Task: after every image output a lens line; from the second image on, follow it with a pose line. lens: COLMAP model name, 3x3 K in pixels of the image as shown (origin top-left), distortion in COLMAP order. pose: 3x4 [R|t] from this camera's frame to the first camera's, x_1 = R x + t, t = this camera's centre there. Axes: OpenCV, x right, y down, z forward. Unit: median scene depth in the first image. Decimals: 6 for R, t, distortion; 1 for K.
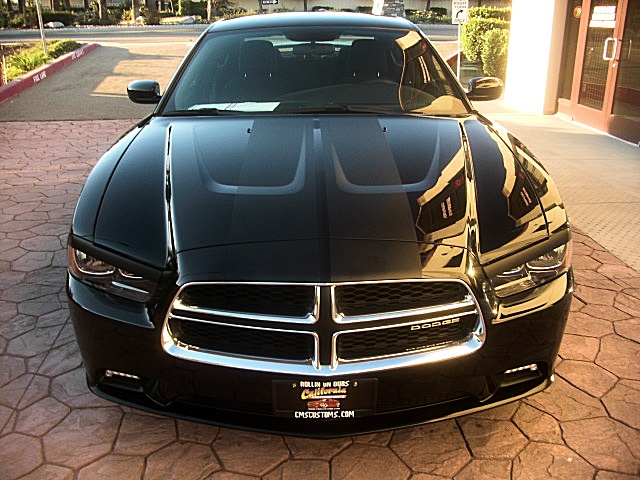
lens RADIAL K [[617.3, 0, 311.2], [0, 617.3, 242.3], [0, 0, 1]] dist [-0.219693, 0.208627]
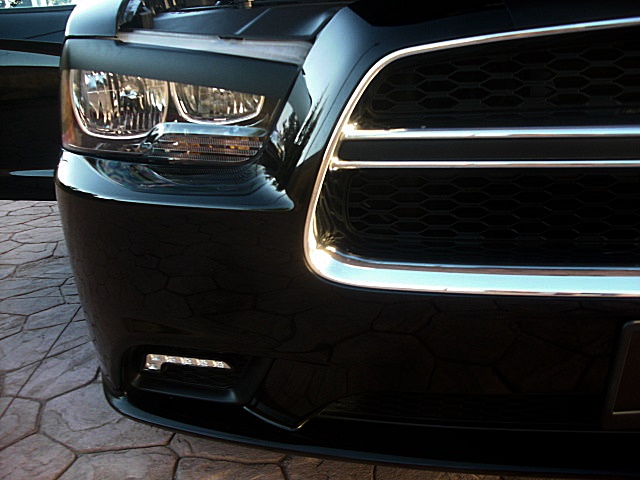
lens RADIAL K [[617.3, 0, 311.2], [0, 617.3, 242.3], [0, 0, 1]] dist [-0.219693, 0.208627]
pose [[0.998460, -0.051075, -0.021669, -0.195783], [0.049353, 0.996060, -0.073685, 0.158739], [0.025347, 0.072502, 0.997046, 0.522392]]
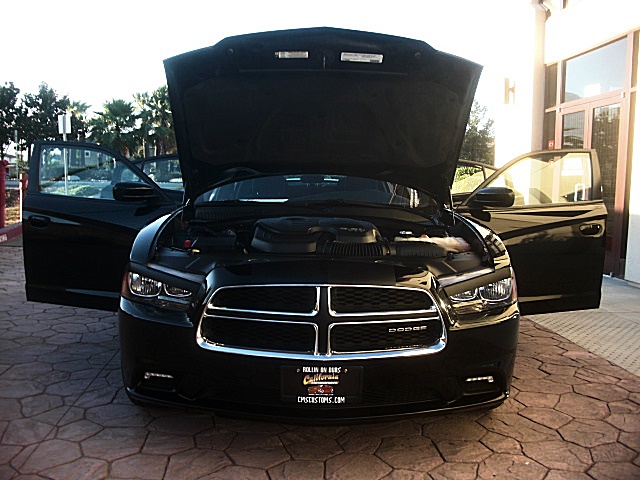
lens RADIAL K [[617.3, 0, 311.2], [0, 617.3, 242.3], [0, 0, 1]] dist [-0.219693, 0.208627]
pose [[0.999733, 0.023119, 0.000044, -0.005394], [-0.022290, 0.964375, -0.263600, 0.255543], [-0.006137, 0.263529, 0.964632, -0.255980]]
